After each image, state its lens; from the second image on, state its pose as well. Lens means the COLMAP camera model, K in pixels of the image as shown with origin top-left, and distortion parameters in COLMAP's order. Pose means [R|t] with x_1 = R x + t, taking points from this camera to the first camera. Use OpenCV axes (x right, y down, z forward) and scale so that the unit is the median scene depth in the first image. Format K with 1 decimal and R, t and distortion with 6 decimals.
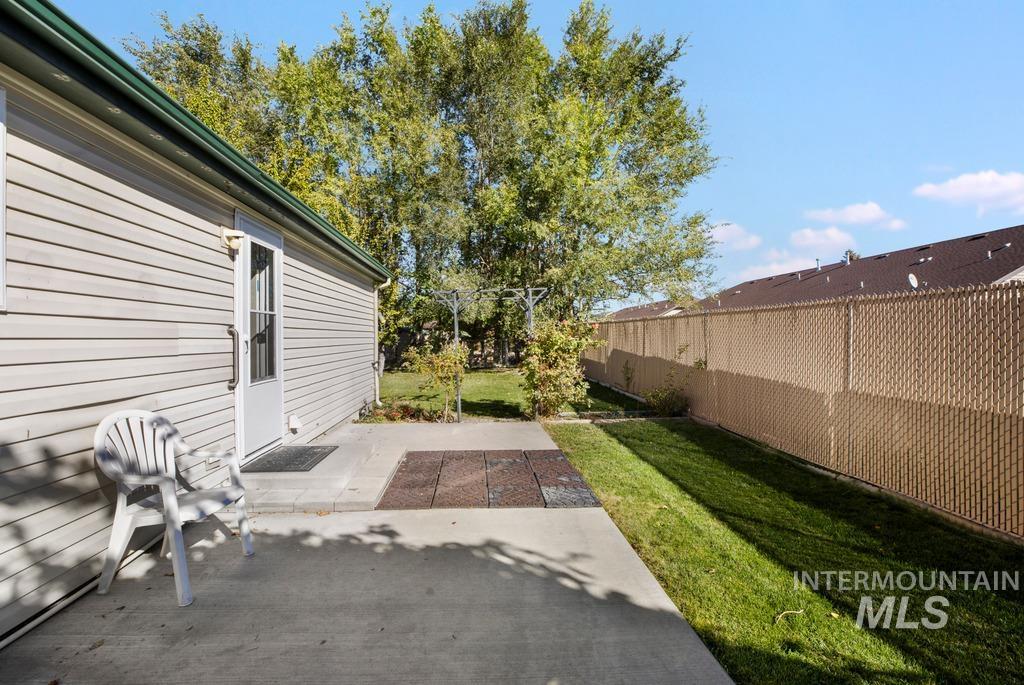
lens RADIAL K [[451.5, 0, 513.3], [0, 451.5, 337.7], [0, 0, 1]] dist [-0.004584, -0.000099]
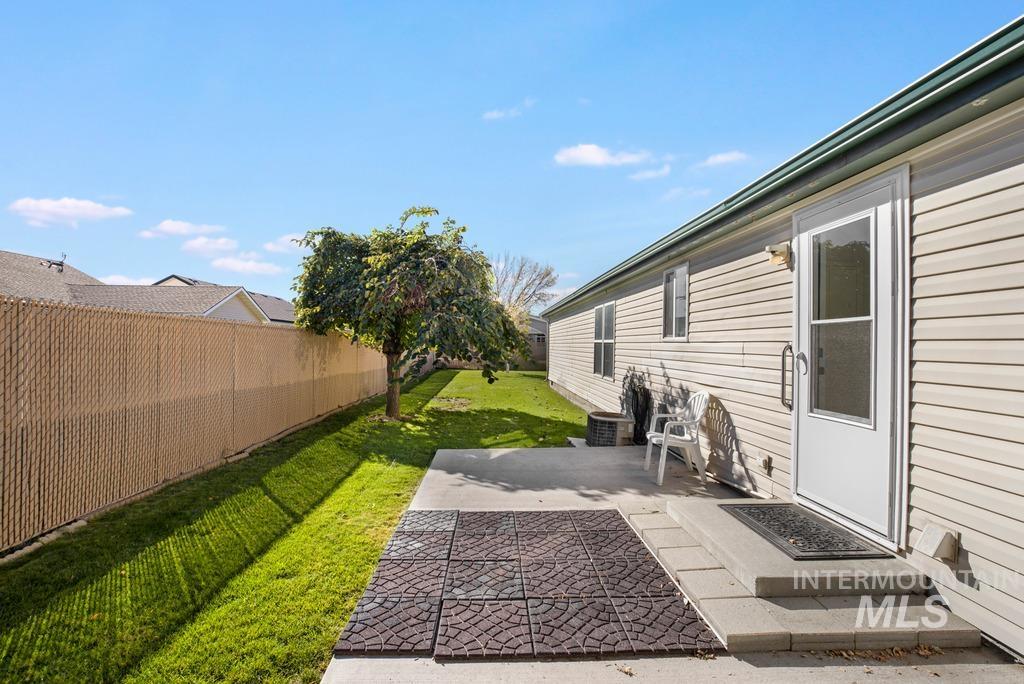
lens RADIAL K [[451.5, 0, 511.8], [0, 451.5, 341.9], [0, 0, 1]] dist [-0.004584, -0.000099]
pose [[-0.999348, -0.003413, 0.035933, -0.100444], [-0.003548, 0.999987, -0.003683, -0.027677], [-0.035920, -0.003808, -0.999347, 2.449403]]
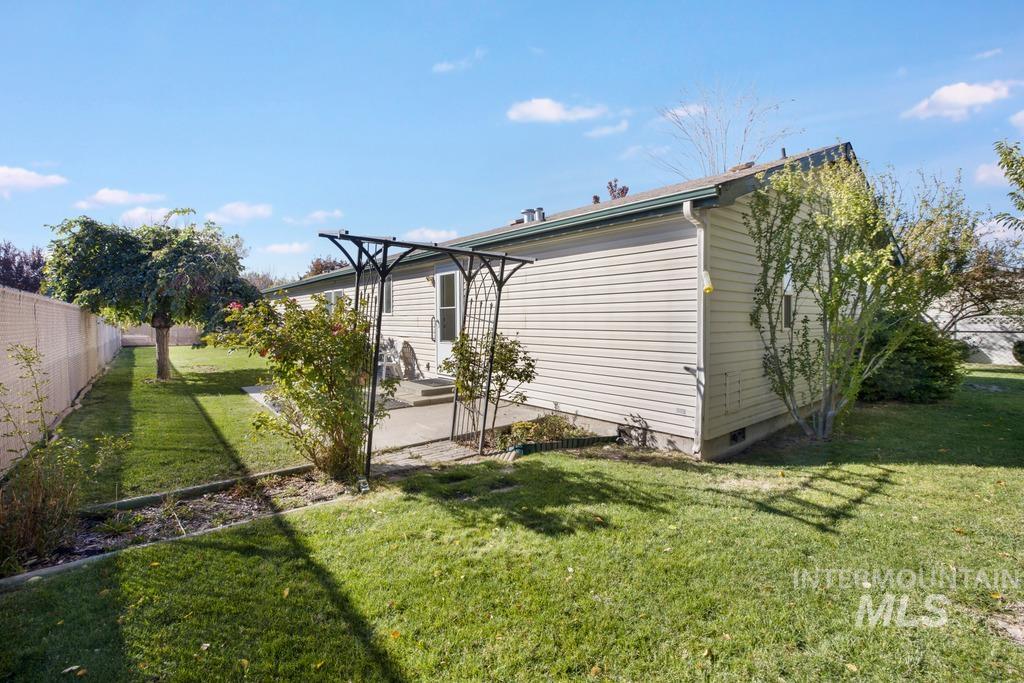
lens RADIAL K [[451.5, 0, 510.4], [0, 451.5, 341.4], [0, 0, 1]] dist [-0.004584, -0.000099]
pose [[-0.812734, 0.044414, -0.580940, 0.541842], [0.007178, 0.997778, 0.066240, -0.057892], [0.582591, 0.049666, -0.811247, 3.960736]]
